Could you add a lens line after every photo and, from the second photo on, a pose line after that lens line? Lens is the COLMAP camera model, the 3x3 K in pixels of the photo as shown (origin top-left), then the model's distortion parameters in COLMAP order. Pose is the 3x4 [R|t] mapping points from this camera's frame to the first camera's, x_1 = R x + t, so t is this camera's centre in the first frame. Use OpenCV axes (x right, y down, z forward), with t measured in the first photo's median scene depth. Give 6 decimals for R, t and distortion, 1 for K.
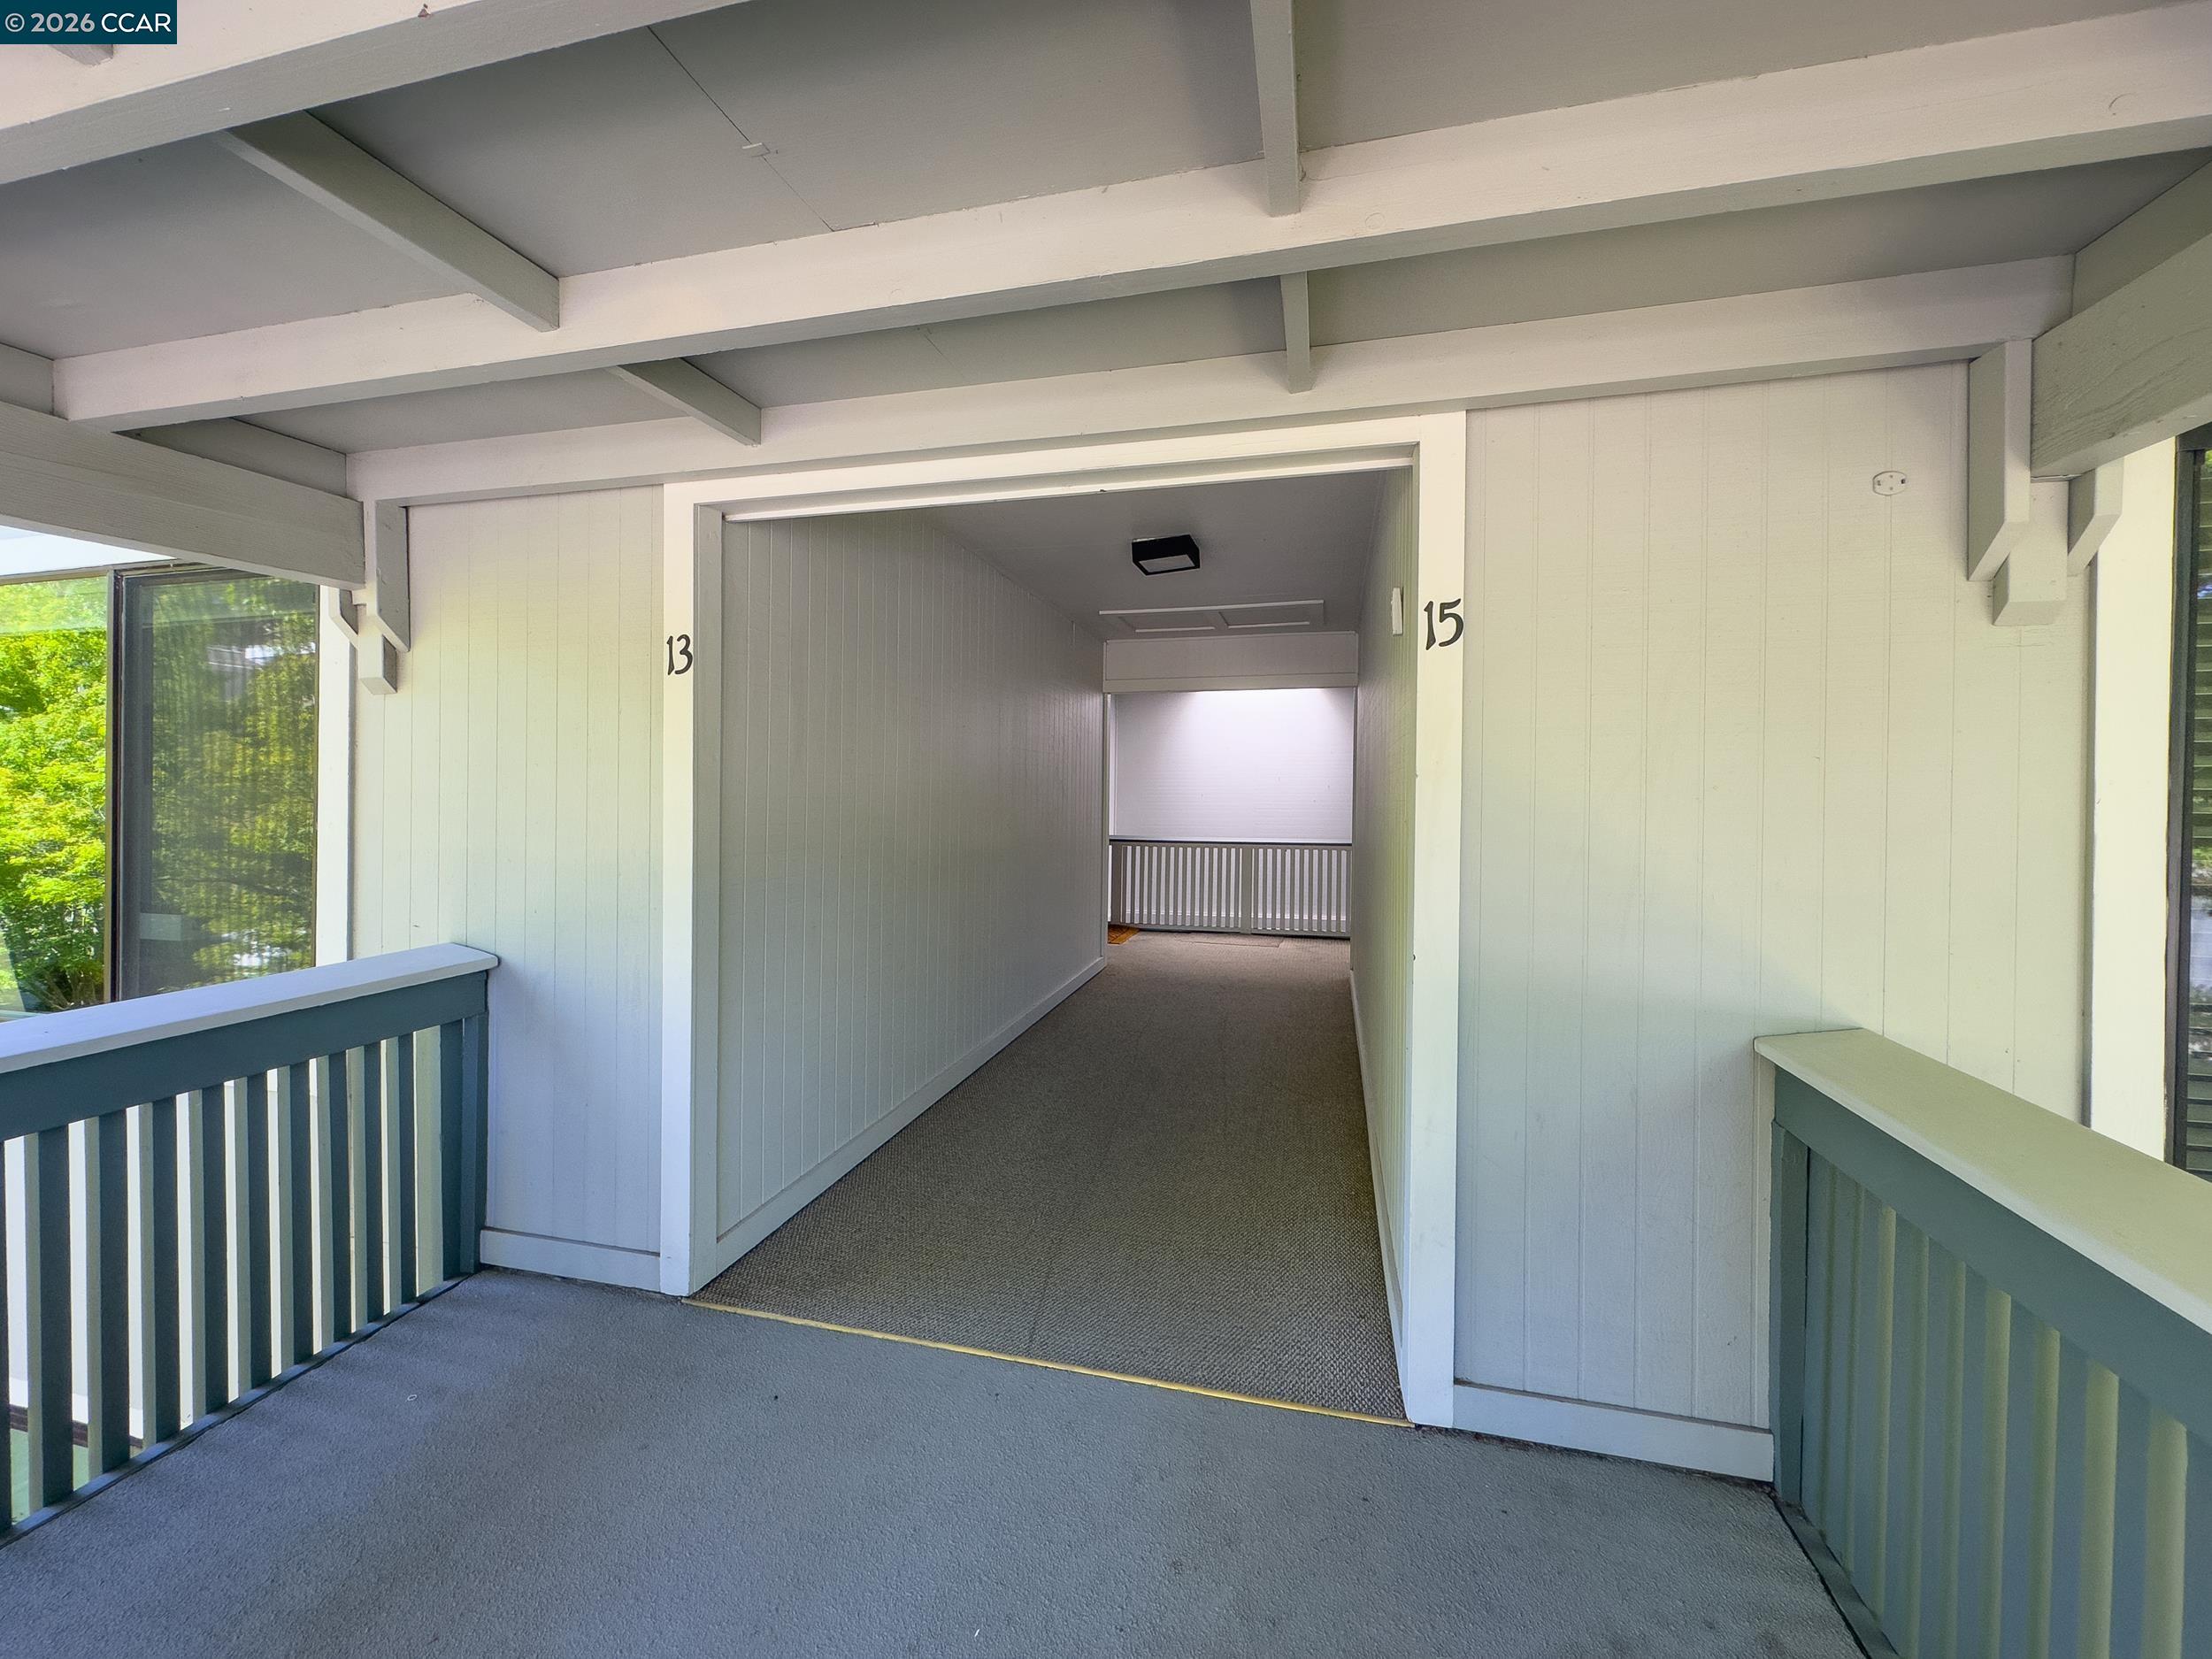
lens RADIAL K [[874.5, 0, 1099.8], [0, 874.5, 797.3], [0, 0, 1]] dist [-0.001938, 0.000743]
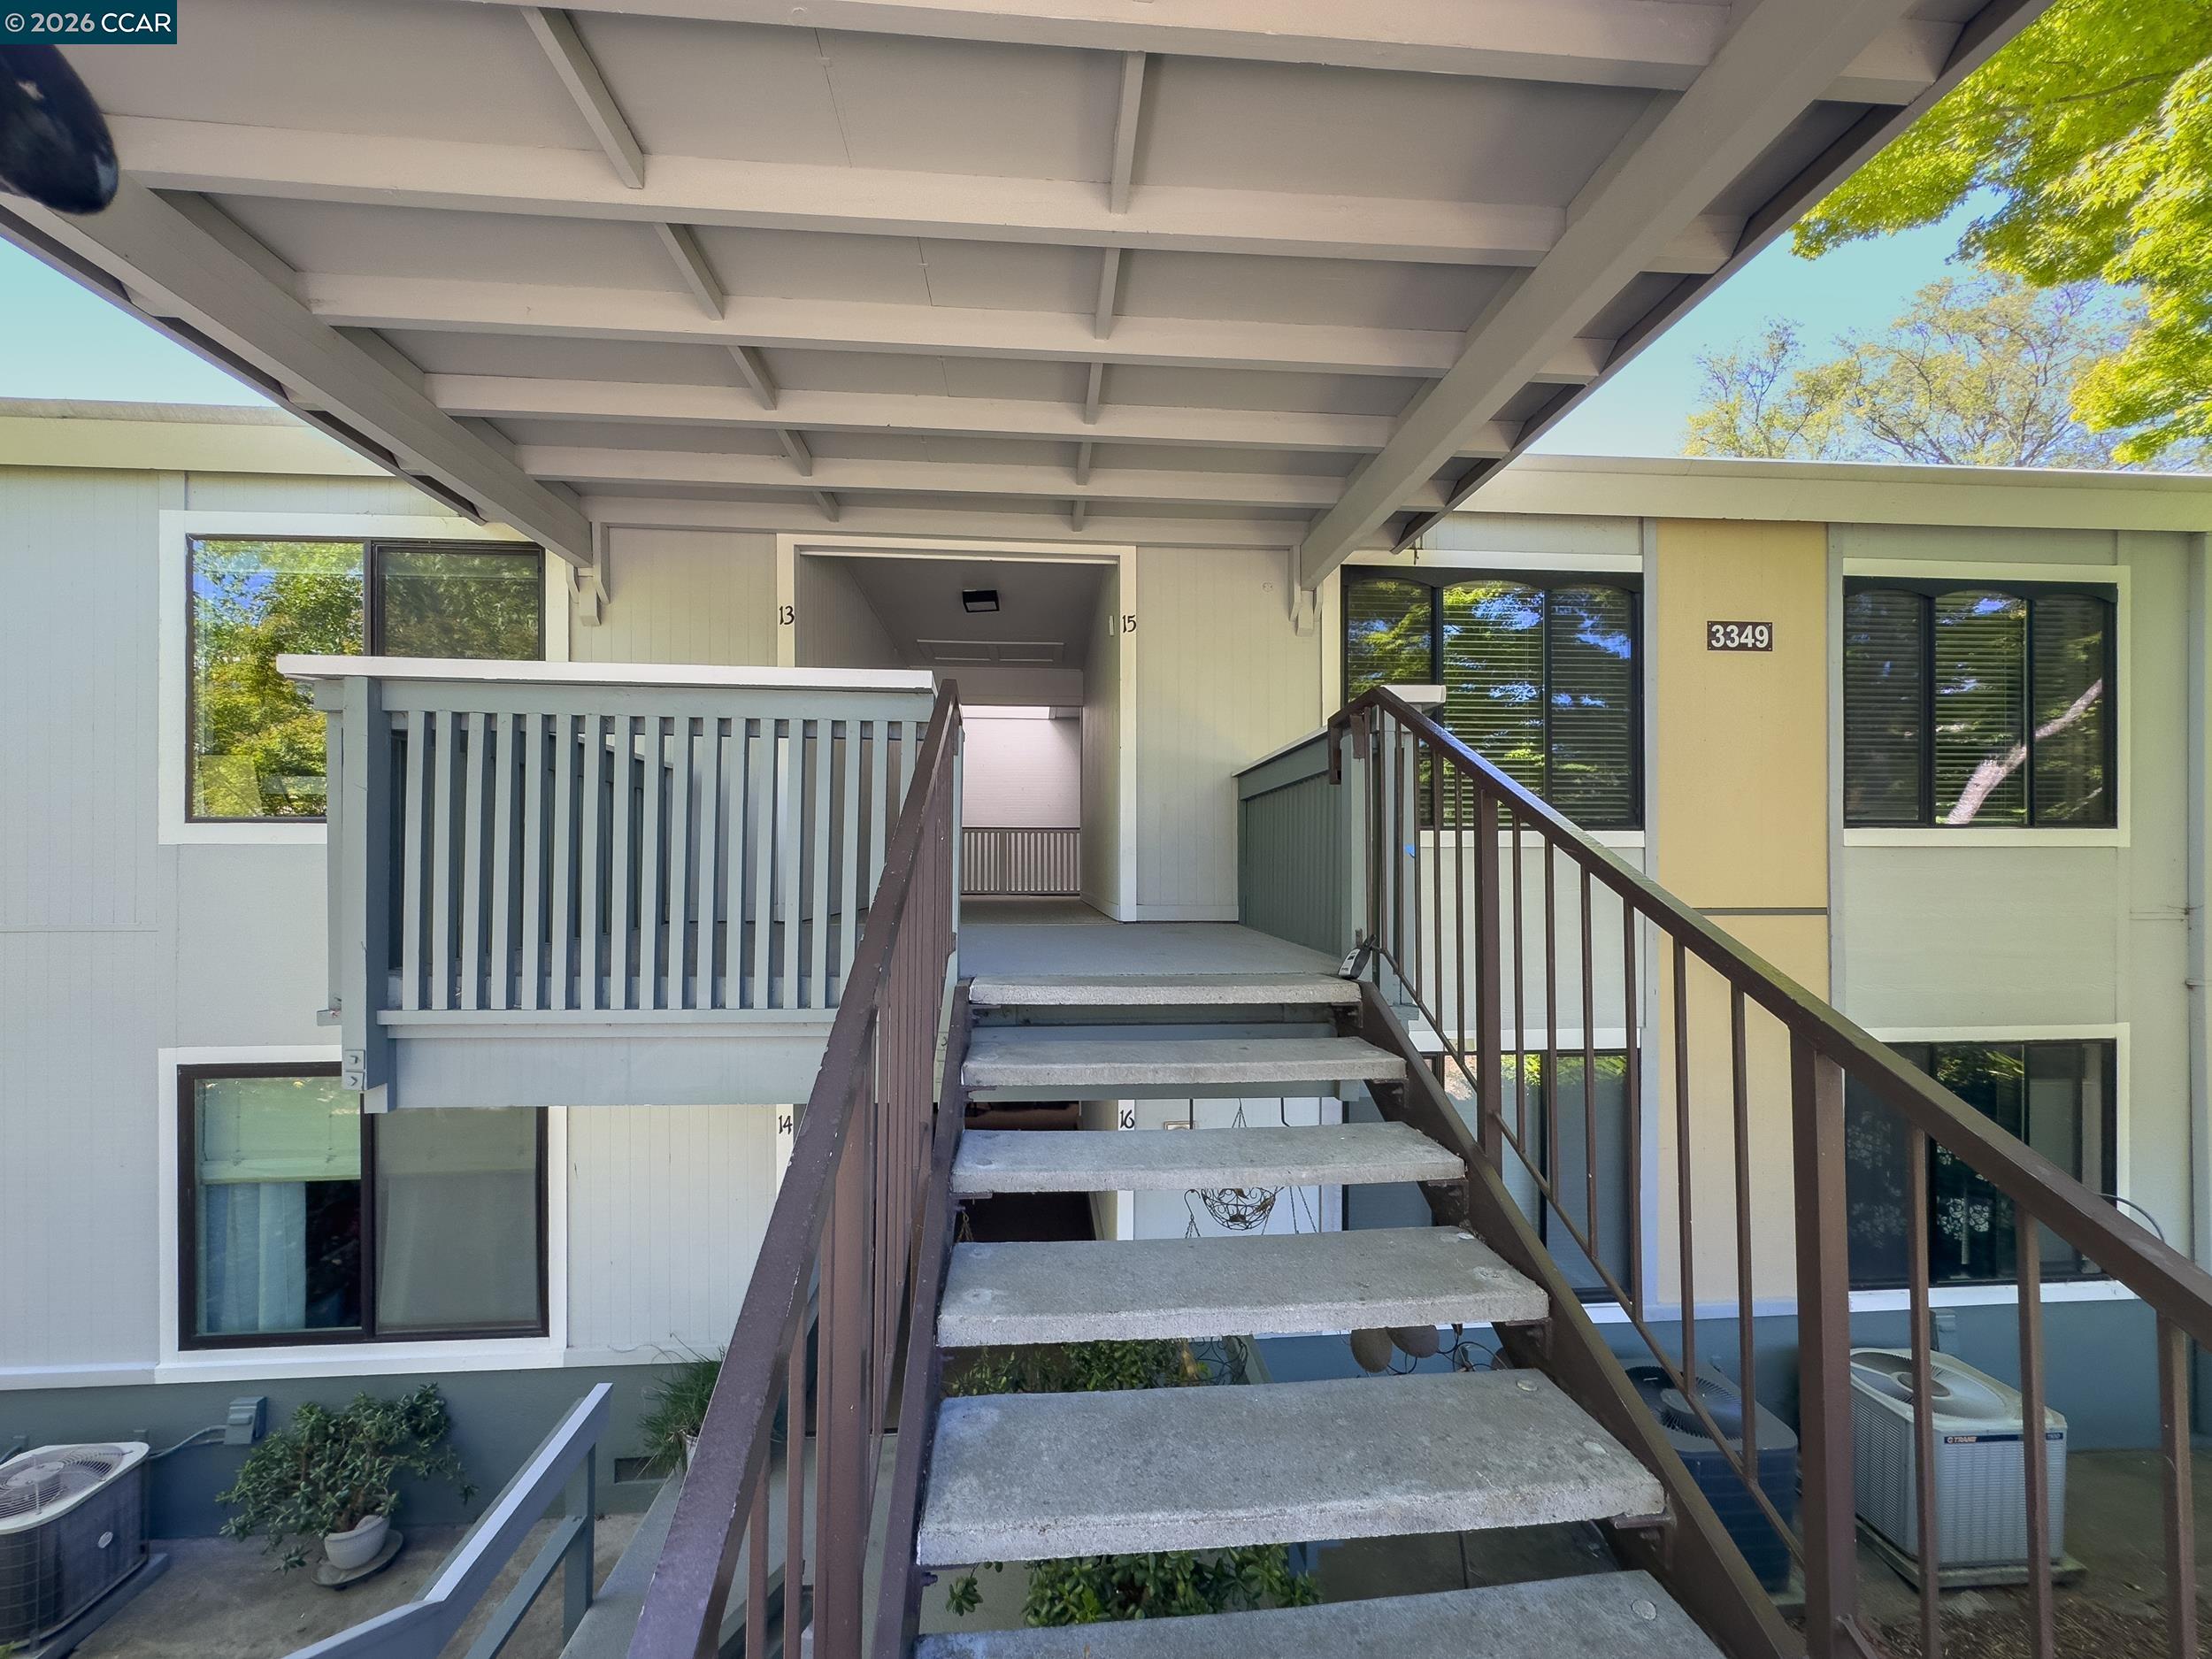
lens RADIAL K [[874.5, 0, 1106.6], [0, 874.5, 848.7], [0, 0, 1]] dist [-0.001938, 0.000743]
pose [[0.945401, 0.002591, 0.325899, -0.463145], [0.007593, 0.999522, -0.029974, 0.486101], [-0.325820, 0.030812, 0.944929, -1.268198]]
